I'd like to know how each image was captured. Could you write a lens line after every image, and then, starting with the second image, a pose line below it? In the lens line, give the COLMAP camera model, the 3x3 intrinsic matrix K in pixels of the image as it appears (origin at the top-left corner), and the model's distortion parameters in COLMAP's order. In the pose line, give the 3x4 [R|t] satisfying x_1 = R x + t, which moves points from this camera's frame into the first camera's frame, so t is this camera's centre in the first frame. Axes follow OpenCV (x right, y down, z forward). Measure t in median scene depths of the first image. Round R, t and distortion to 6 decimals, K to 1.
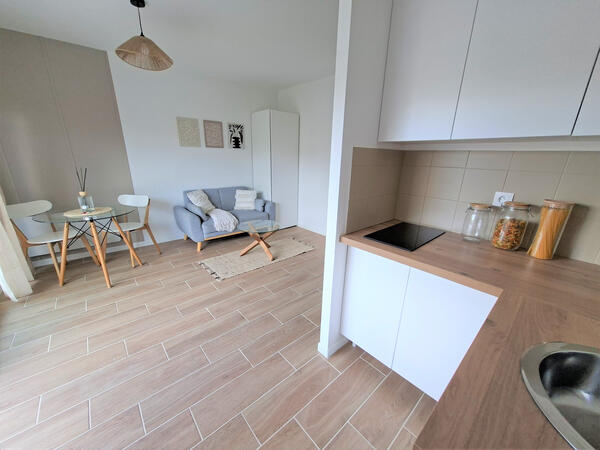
lens RADIAL K [[235.8, 0, 301.0], [0, 235.8, 231.1], [0, 0, 1]] dist [0.000210, 0.000345]
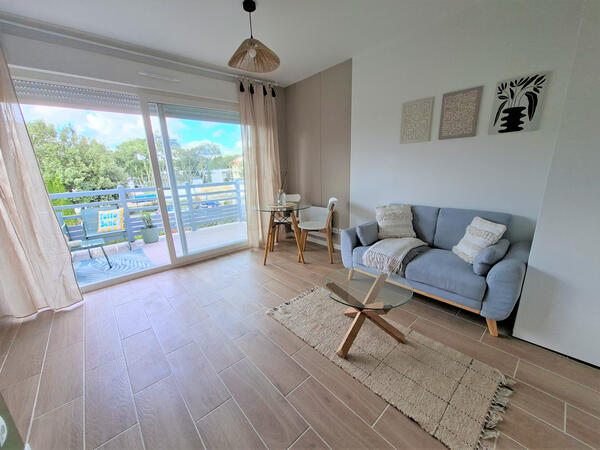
lens RADIAL K [[235.8, 0, 301.0], [0, 235.8, 231.1], [0, 0, 1]] dist [0.000210, 0.000345]
pose [[0.006667, 0.238313, -0.971165, 0.260336], [-0.273486, 0.934594, 0.227461, -0.185429], [0.961853, 0.264084, 0.071407, 0.714435]]
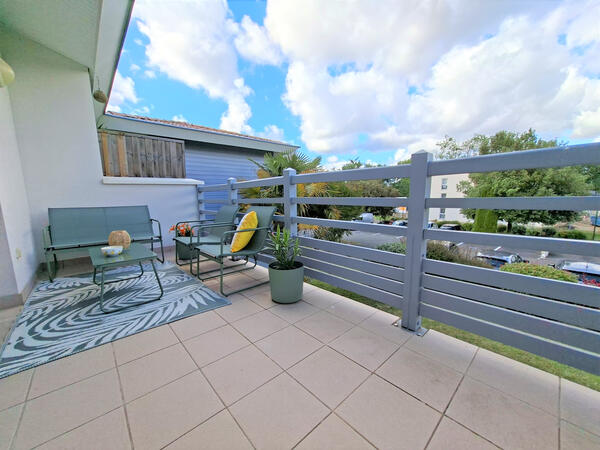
lens RADIAL K [[235.8, 0, 301.0], [0, 235.8, 231.1], [0, 0, 1]] dist [0.000210, 0.000345]
pose [[-0.999607, 0.005217, -0.027554, -1.004790], [-0.007548, 0.896239, 0.443508, -0.001897], [0.027009, 0.443541, -0.895847, 0.466600]]
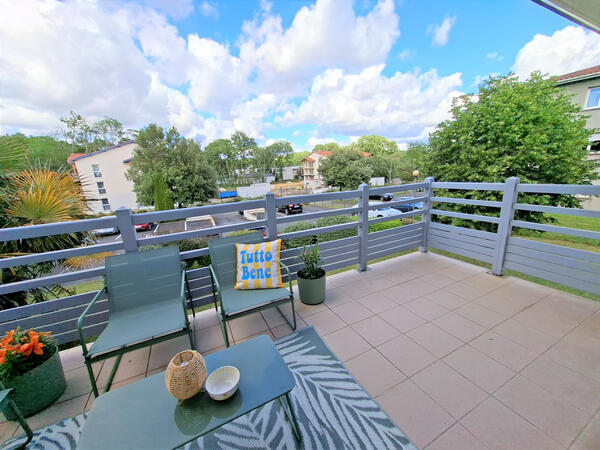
lens RADIAL K [[235.8, 0, 301.0], [0, 235.8, 231.1], [0, 0, 1]] dist [0.000210, 0.000345]
pose [[-0.257322, 0.244512, -0.934879, -0.386129], [-0.252210, 0.916931, 0.309238, 0.005002], [0.932832, 0.315359, -0.174278, 0.063941]]
